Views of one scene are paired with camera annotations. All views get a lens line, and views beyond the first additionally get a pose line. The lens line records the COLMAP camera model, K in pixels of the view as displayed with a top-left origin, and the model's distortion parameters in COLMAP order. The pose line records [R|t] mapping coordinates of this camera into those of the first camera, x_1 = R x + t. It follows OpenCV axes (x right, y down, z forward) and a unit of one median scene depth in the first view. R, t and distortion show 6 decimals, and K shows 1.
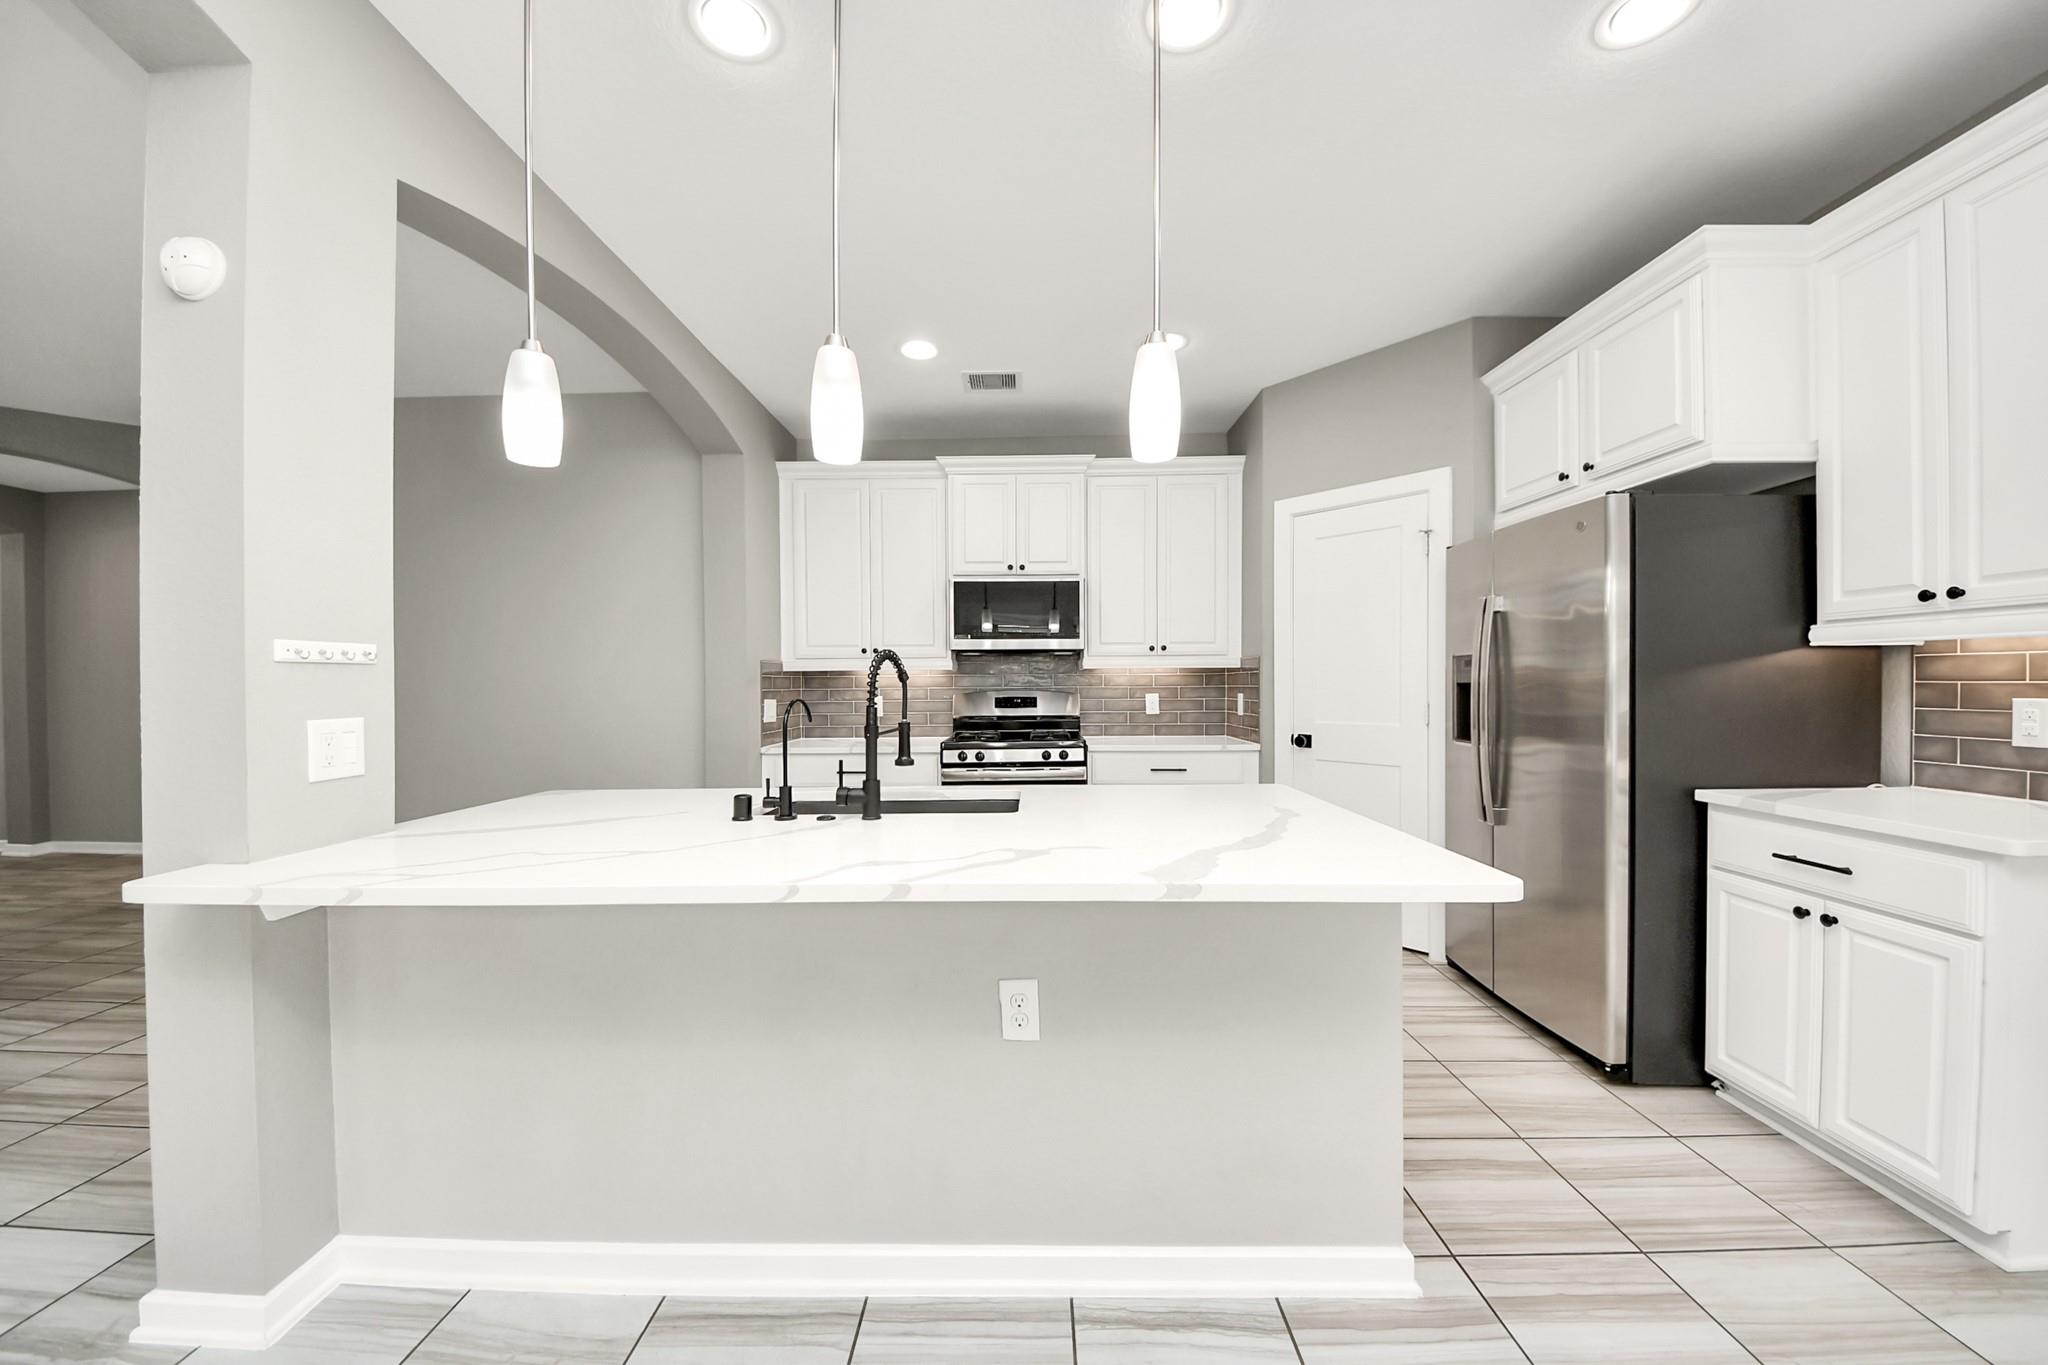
lens RADIAL K [[732.5, 0, 971.0], [0, 732.5, 691.9], [0, 0, 1]] dist [0.030861, -0.021578]
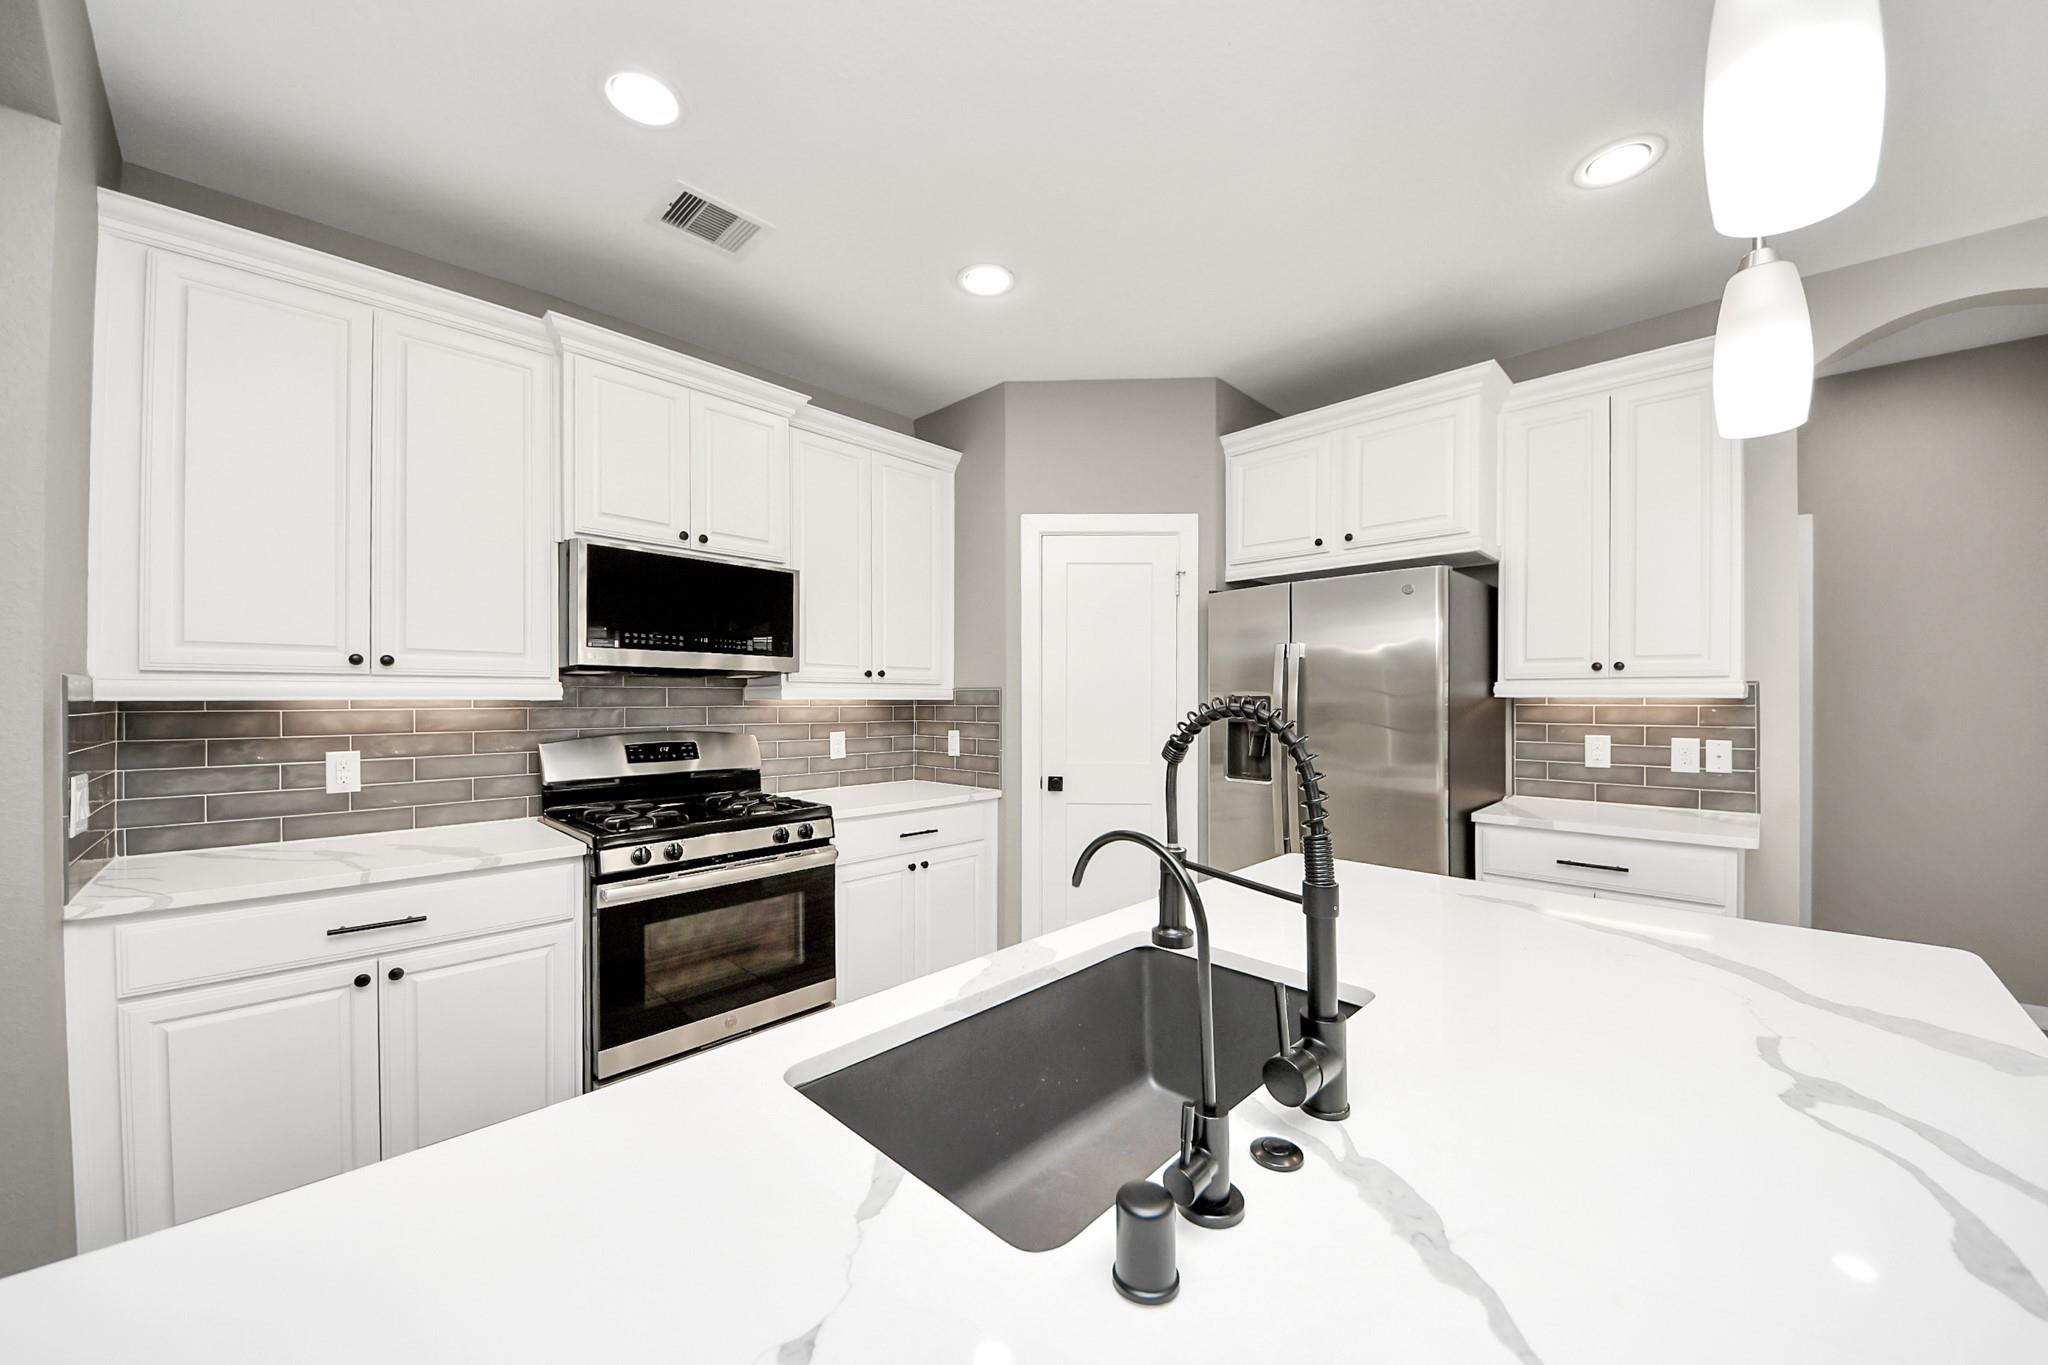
lens RADIAL K [[761.2, 0, 998.0], [0, 761.2, 697.4], [0, 0, 1]] dist [0.021205, -0.020899]
pose [[0.657108, 0.006596, 0.753768, -0.261637], [0.004265, 0.999913, -0.012467, -0.024773], [-0.753784, 0.011407, 0.657023, 0.383945]]
